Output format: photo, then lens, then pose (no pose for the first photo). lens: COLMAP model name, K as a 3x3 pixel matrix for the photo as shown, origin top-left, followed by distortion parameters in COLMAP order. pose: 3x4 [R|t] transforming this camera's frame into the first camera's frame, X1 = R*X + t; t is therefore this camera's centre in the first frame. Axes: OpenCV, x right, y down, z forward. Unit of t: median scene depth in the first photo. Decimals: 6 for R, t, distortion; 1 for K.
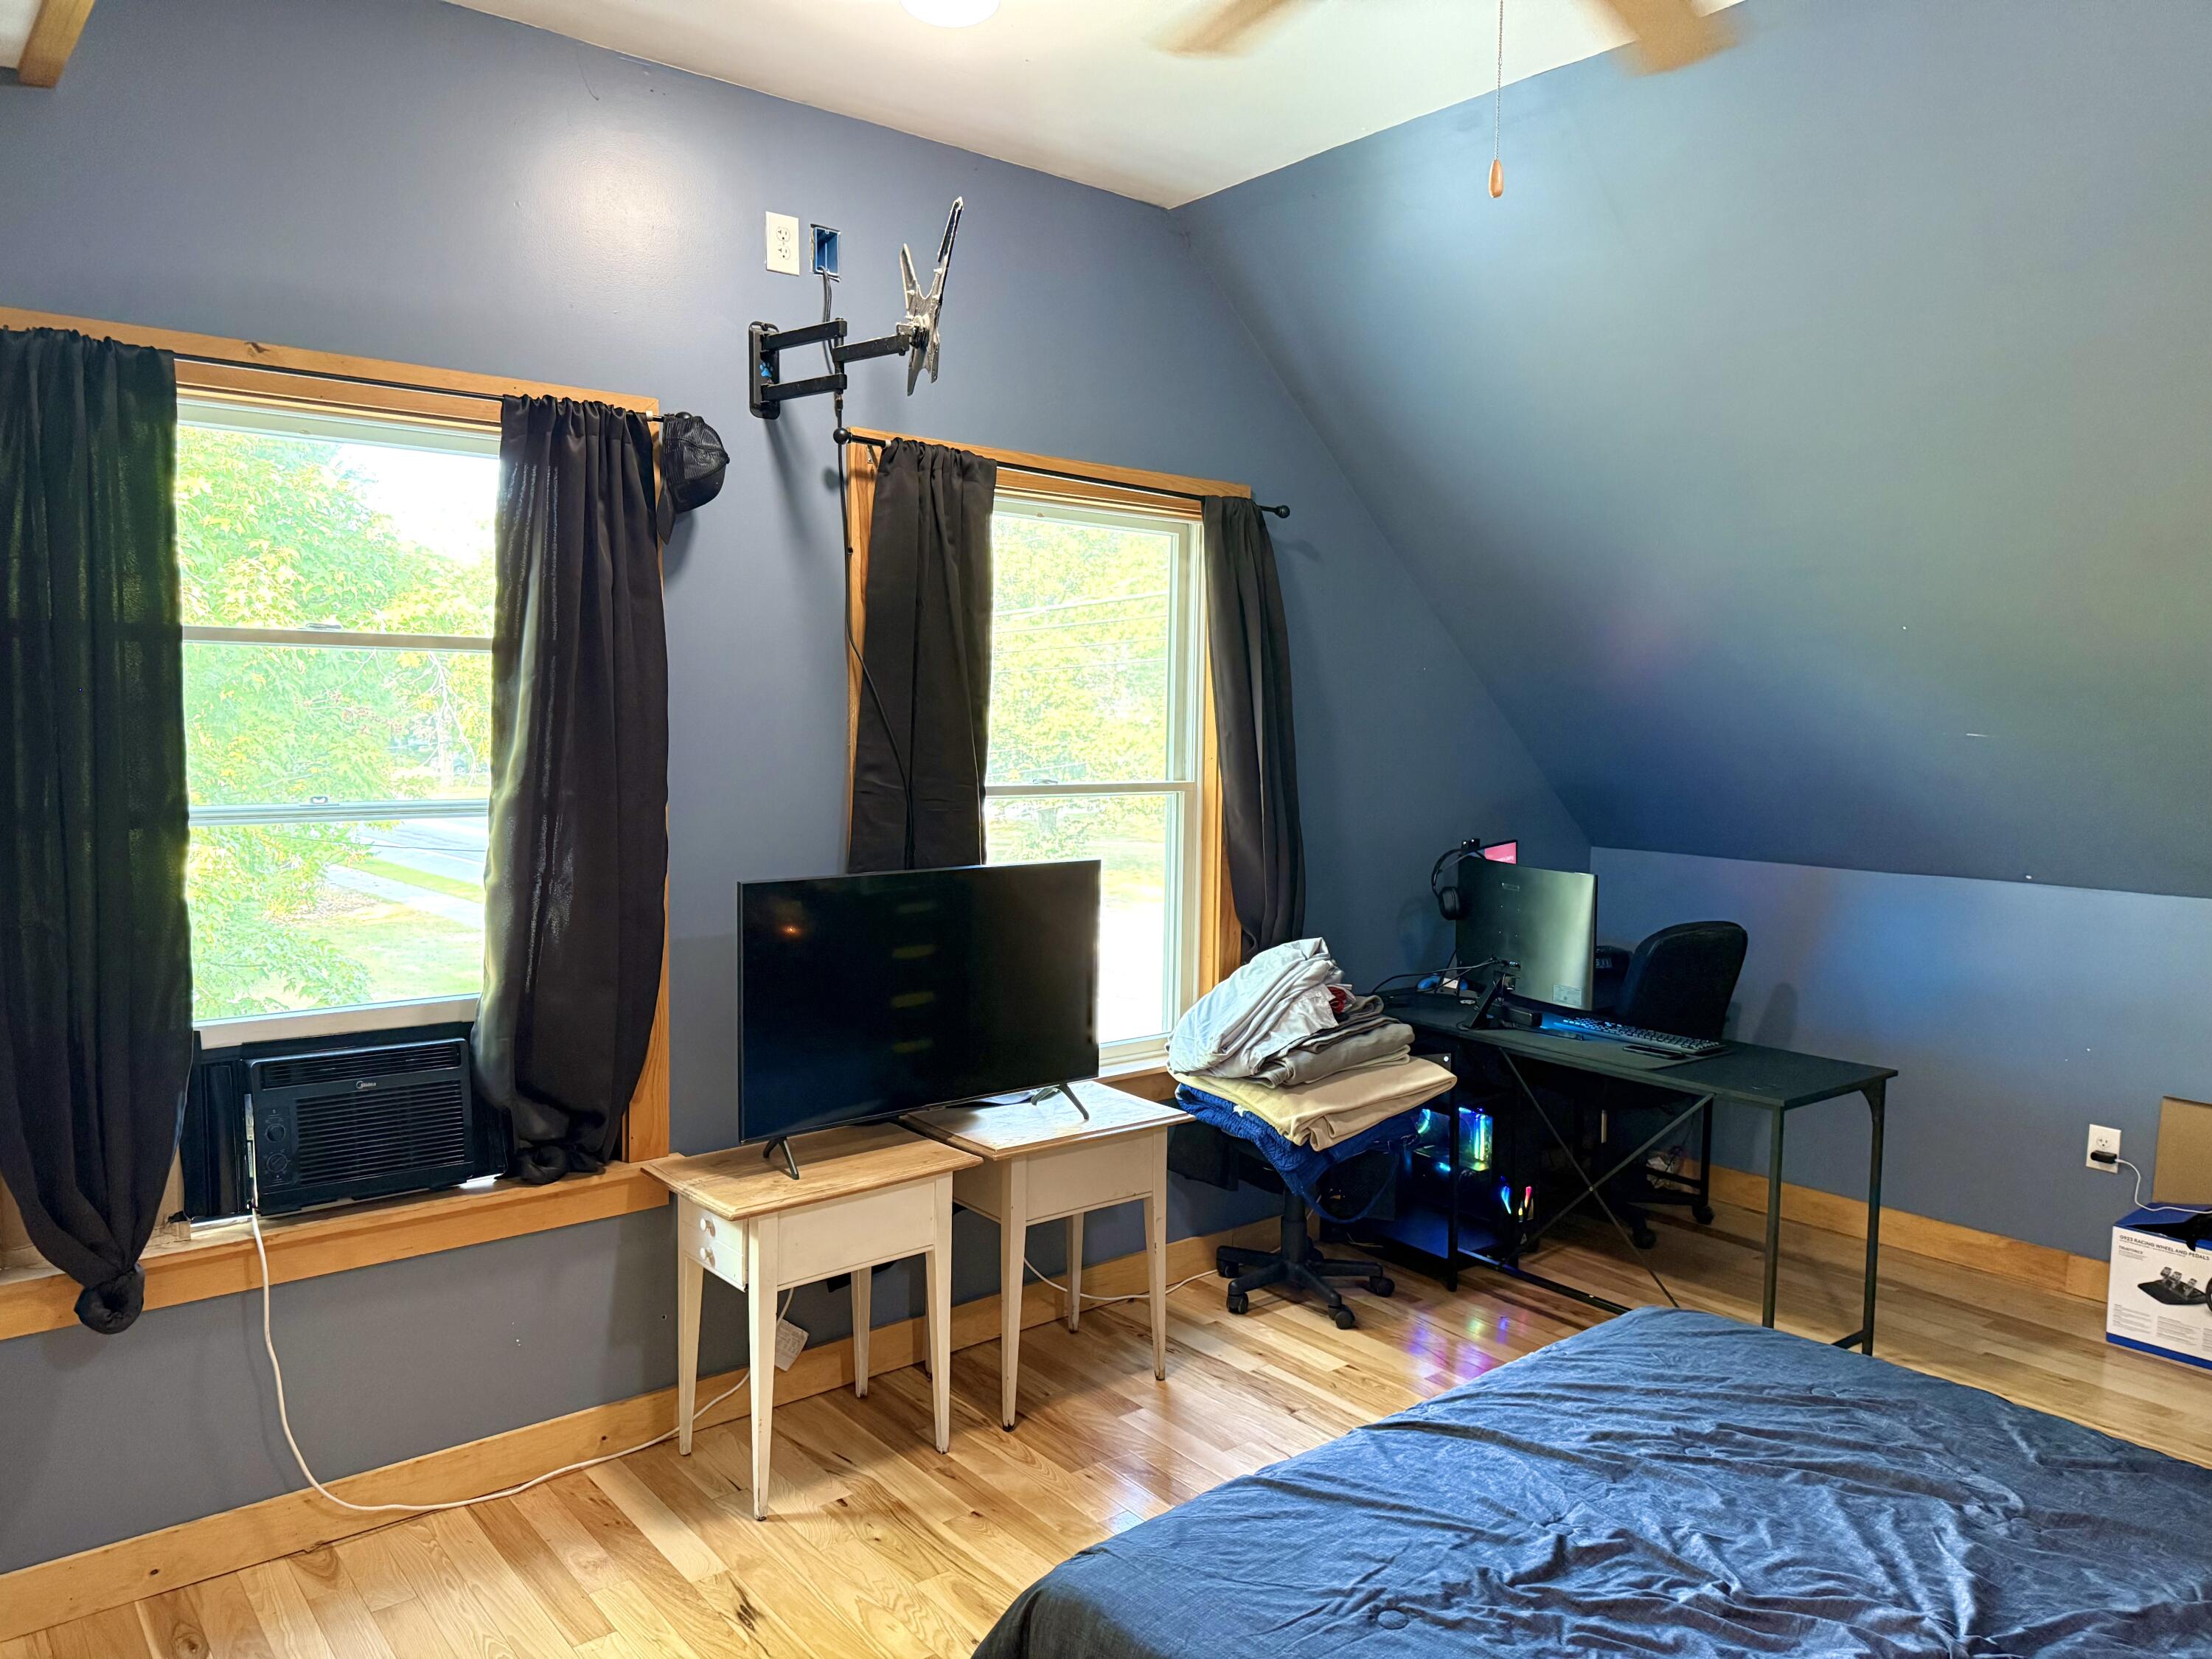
lens RADIAL K [[1551.2, 0, 1105.7], [0, 1551.2, 832.0], [0, 0, 1]] dist [0.043487, -0.046387]
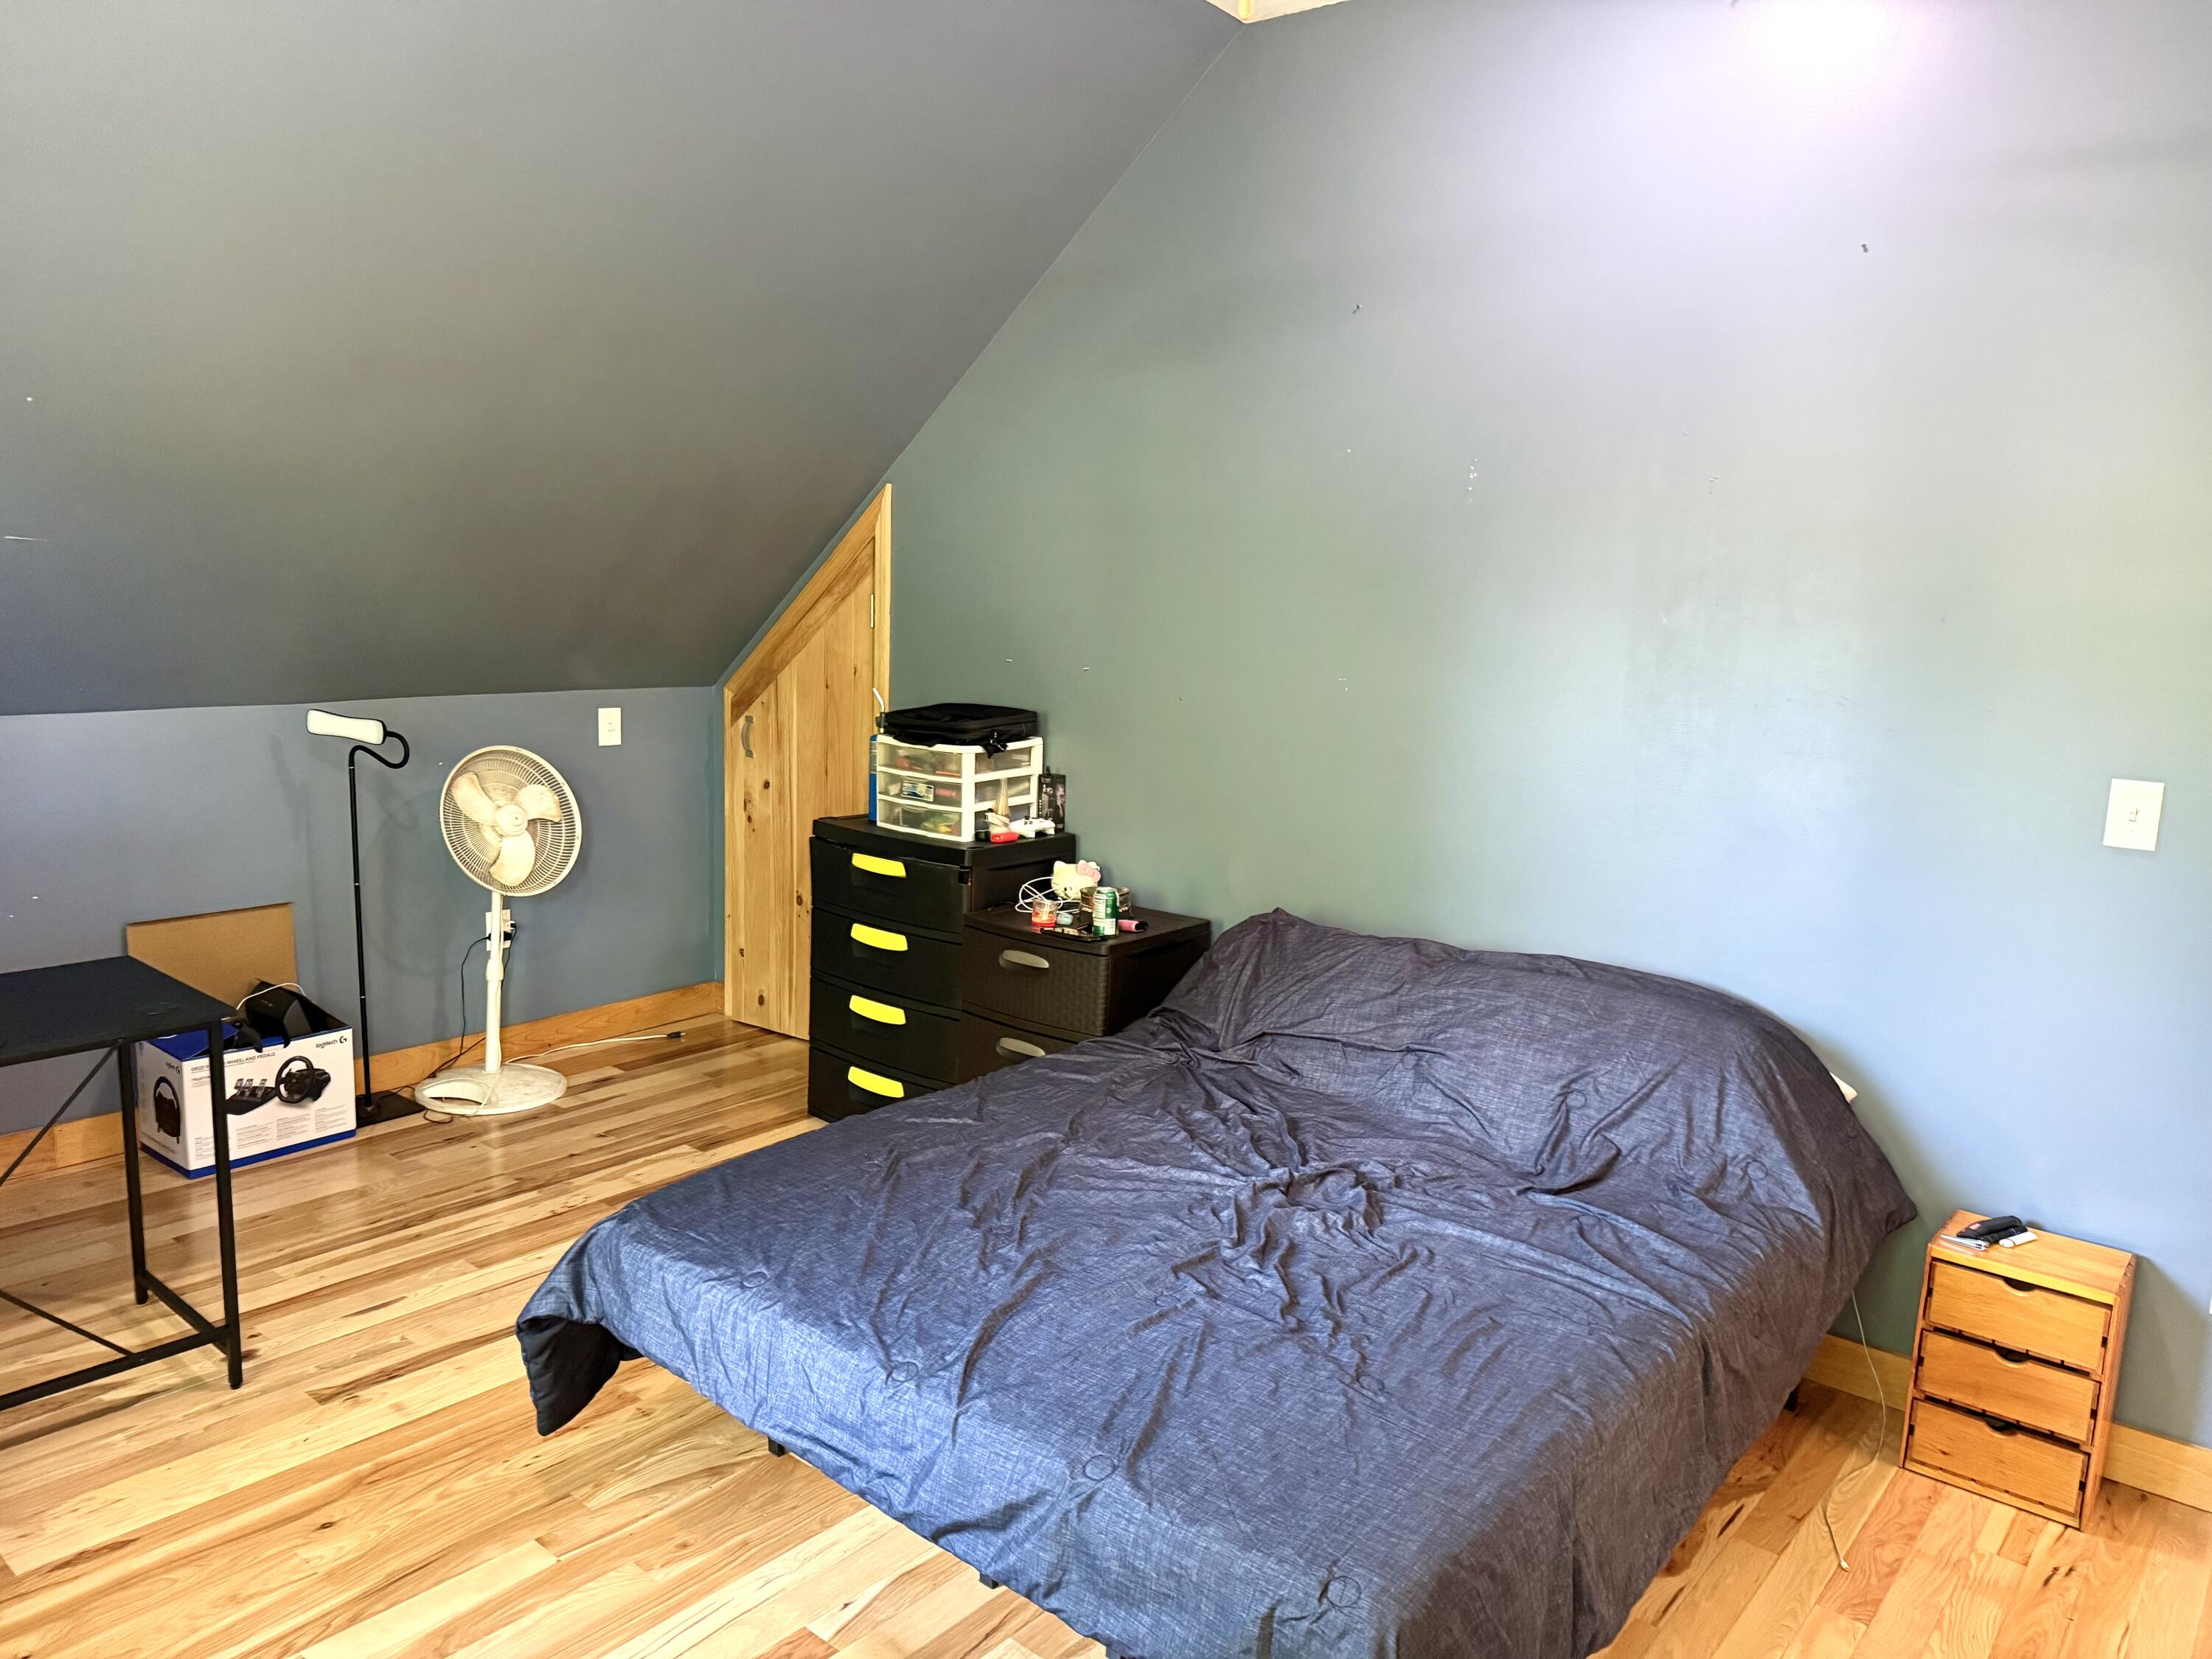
lens RADIAL K [[1551.2, 0, 1105.0], [0, 1551.2, 829.1], [0, 0, 1]] dist [0.043487, -0.046387]
pose [[-0.185716, -0.187303, 0.964586, -0.652571], [0.042239, 0.979235, 0.198280, -0.097766], [-0.981695, 0.077566, -0.173948, 1.111450]]
